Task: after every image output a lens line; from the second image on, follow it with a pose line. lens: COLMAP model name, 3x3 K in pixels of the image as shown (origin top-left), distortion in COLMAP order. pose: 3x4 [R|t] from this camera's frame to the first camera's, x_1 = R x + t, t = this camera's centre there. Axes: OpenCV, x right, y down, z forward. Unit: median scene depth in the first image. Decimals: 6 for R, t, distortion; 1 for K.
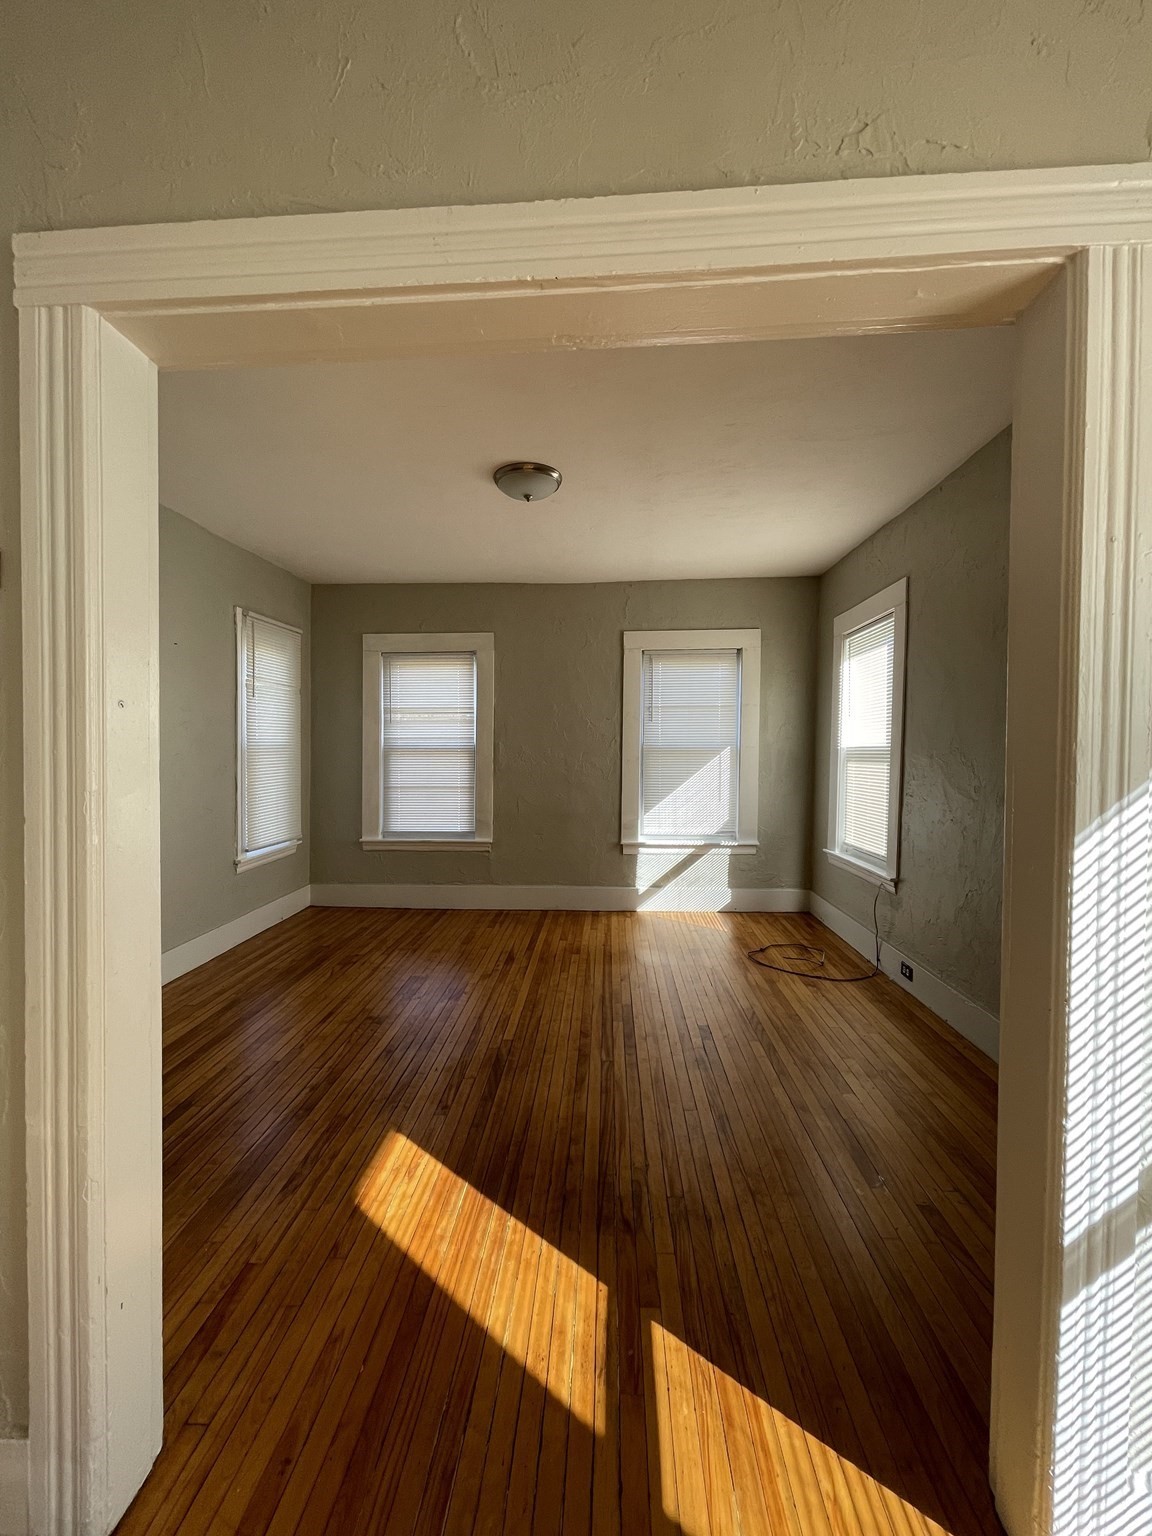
lens RADIAL K [[620.5, 0, 578.9], [0, 620.5, 766.8], [0, 0, 1]] dist [-0.006613, 0.001533]
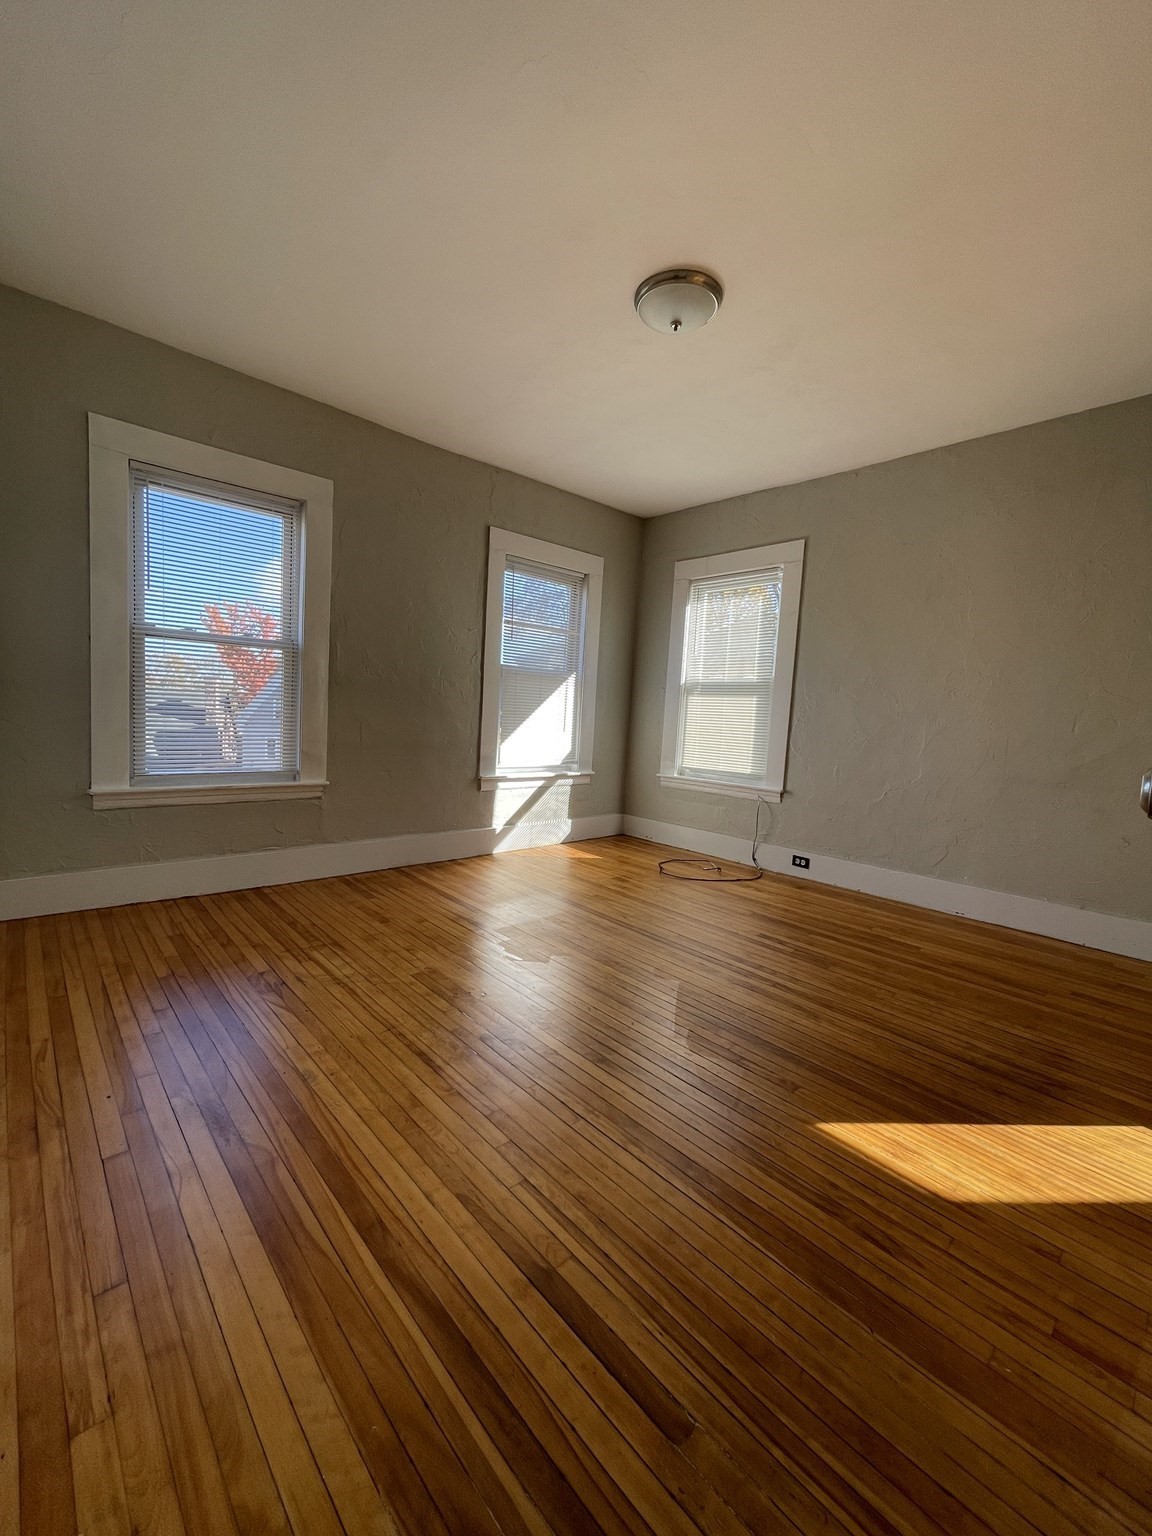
lens RADIAL K [[620.5, 0, 576.3], [0, 620.5, 771.7], [0, 0, 1]] dist [-0.006613, 0.001533]
pose [[0.700984, -0.033326, 0.712398, -0.462753], [-0.034260, 0.996181, 0.080313, 0.041824], [-0.712353, -0.080704, 0.697165, 0.312408]]
